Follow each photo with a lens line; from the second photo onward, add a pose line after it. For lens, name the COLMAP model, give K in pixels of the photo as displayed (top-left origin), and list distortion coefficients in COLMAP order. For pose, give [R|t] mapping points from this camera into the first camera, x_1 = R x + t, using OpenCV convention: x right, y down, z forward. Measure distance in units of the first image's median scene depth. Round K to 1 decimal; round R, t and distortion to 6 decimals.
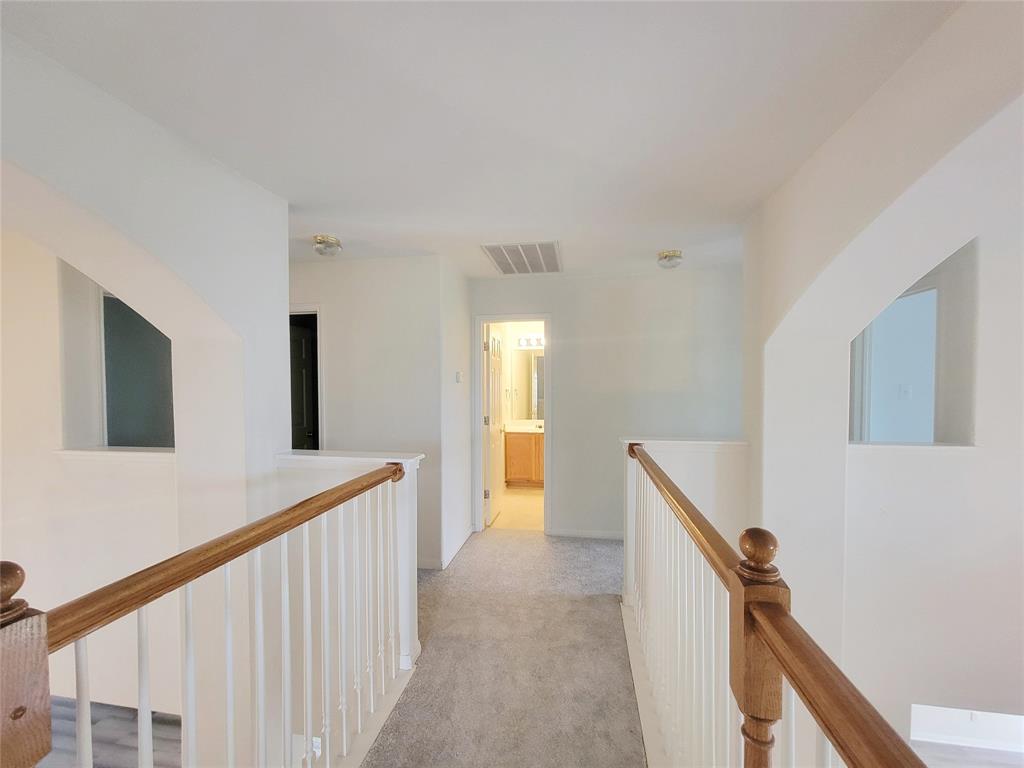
lens RADIAL K [[413.6, 0, 512.7], [0, 413.6, 387.3], [0, 0, 1]] dist [0.000098, -0.000055]
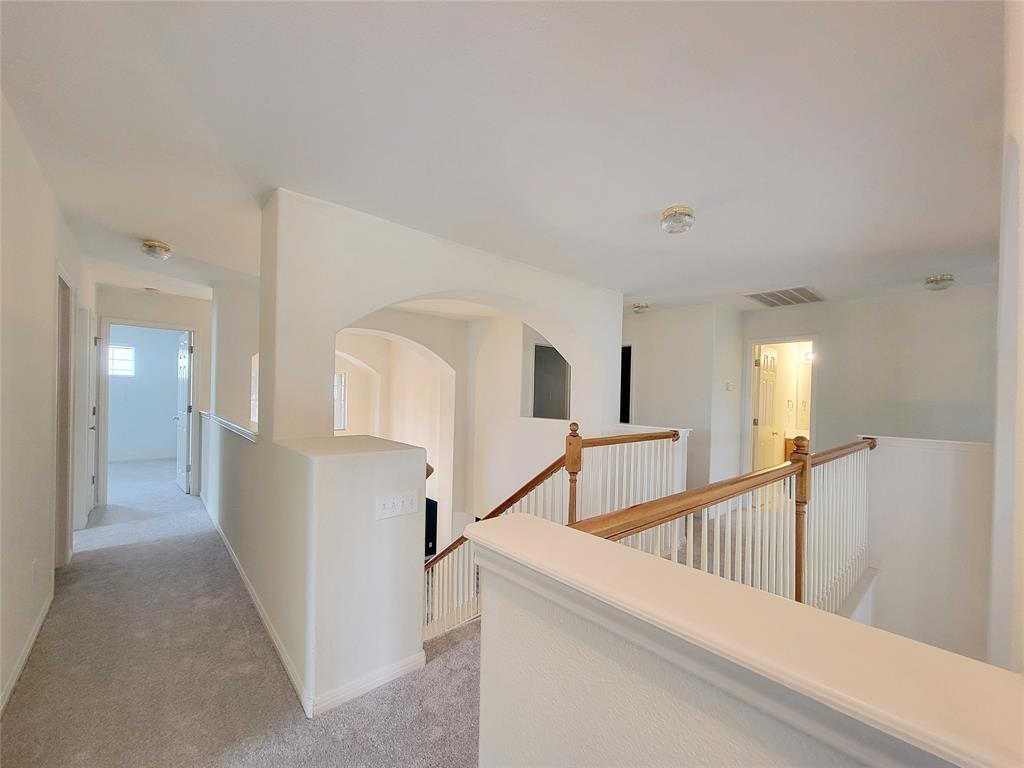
lens RADIAL K [[413.6, 0, 512.3], [0, 413.6, 390.0], [0, 0, 1]] dist [0.000098, -0.000055]
pose [[0.773725, 0.021711, -0.633150, 0.205490], [-0.037563, 0.999227, -0.011638, 0.033439], [0.632408, 0.032787, 0.773942, -0.571736]]
